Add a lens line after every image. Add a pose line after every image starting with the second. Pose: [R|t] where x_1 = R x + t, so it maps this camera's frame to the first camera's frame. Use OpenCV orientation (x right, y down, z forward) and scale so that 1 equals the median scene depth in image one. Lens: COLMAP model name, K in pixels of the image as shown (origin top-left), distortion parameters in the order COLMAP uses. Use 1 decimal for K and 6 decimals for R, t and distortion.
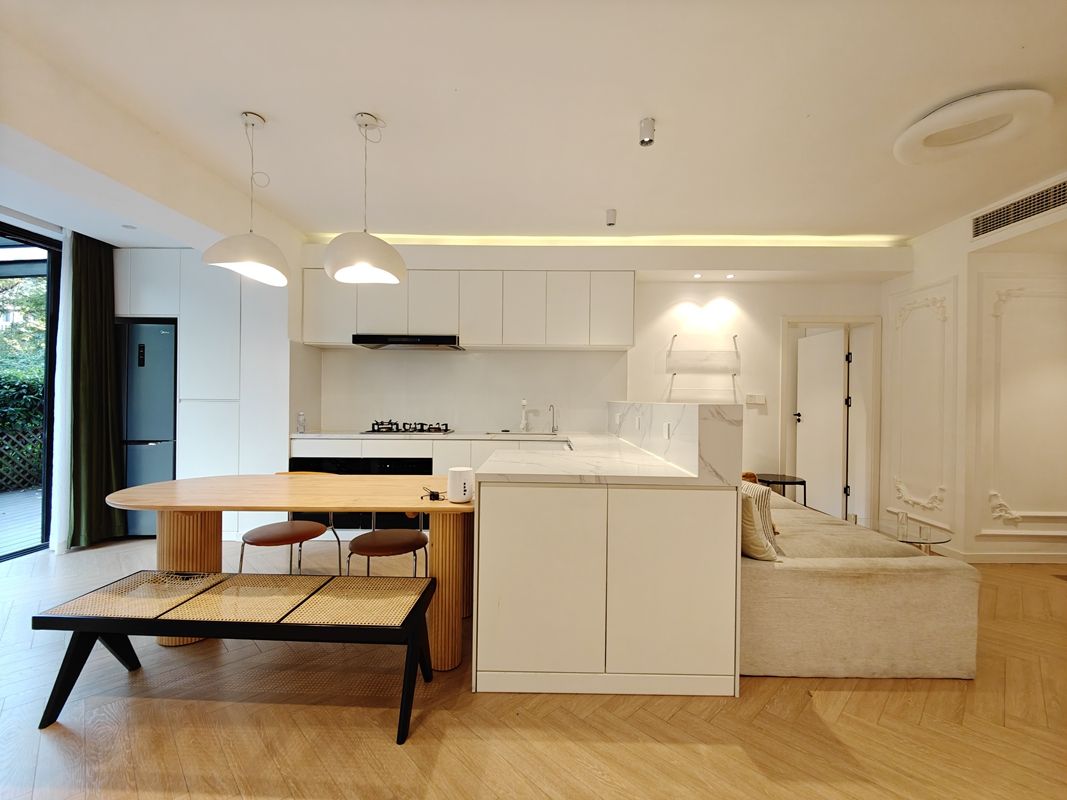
lens RADIAL K [[463.8, 0, 539.5], [0, 463.8, 401.1], [0, 0, 1]] dist [0.011437, -0.004687]
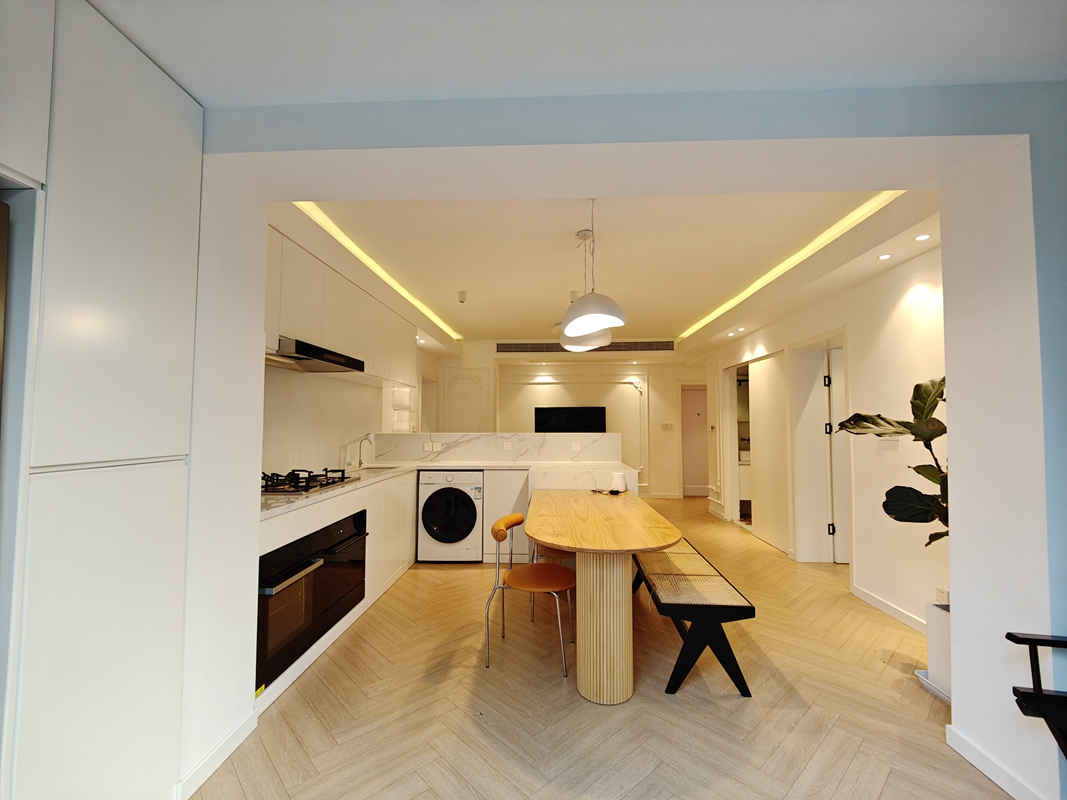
lens RADIAL K [[463.8, 0, 539.5], [0, 463.8, 401.1], [0, 0, 1]] dist [0.011437, -0.004687]
pose [[0.030338, 0.043695, 0.998584, -1.007517], [0.010799, 0.998971, -0.044040, -0.029683], [-0.999481, 0.012119, 0.029835, 0.658794]]
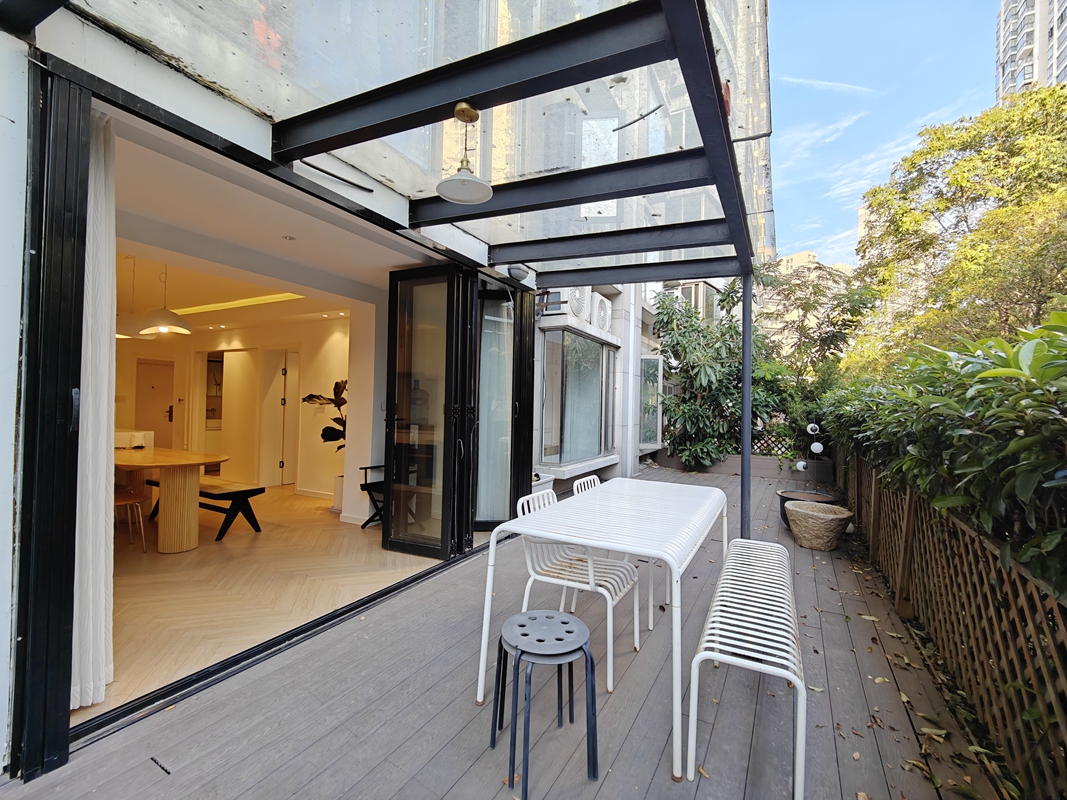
lens RADIAL K [[463.8, 0, 539.5], [0, 463.8, 401.1], [0, 0, 1]] dist [0.011437, -0.004687]
pose [[-0.889134, -0.018278, 0.457282, -1.540598], [-0.021167, 0.999775, -0.001196, -0.027613], [-0.457157, -0.010742, -0.889321, 1.125385]]
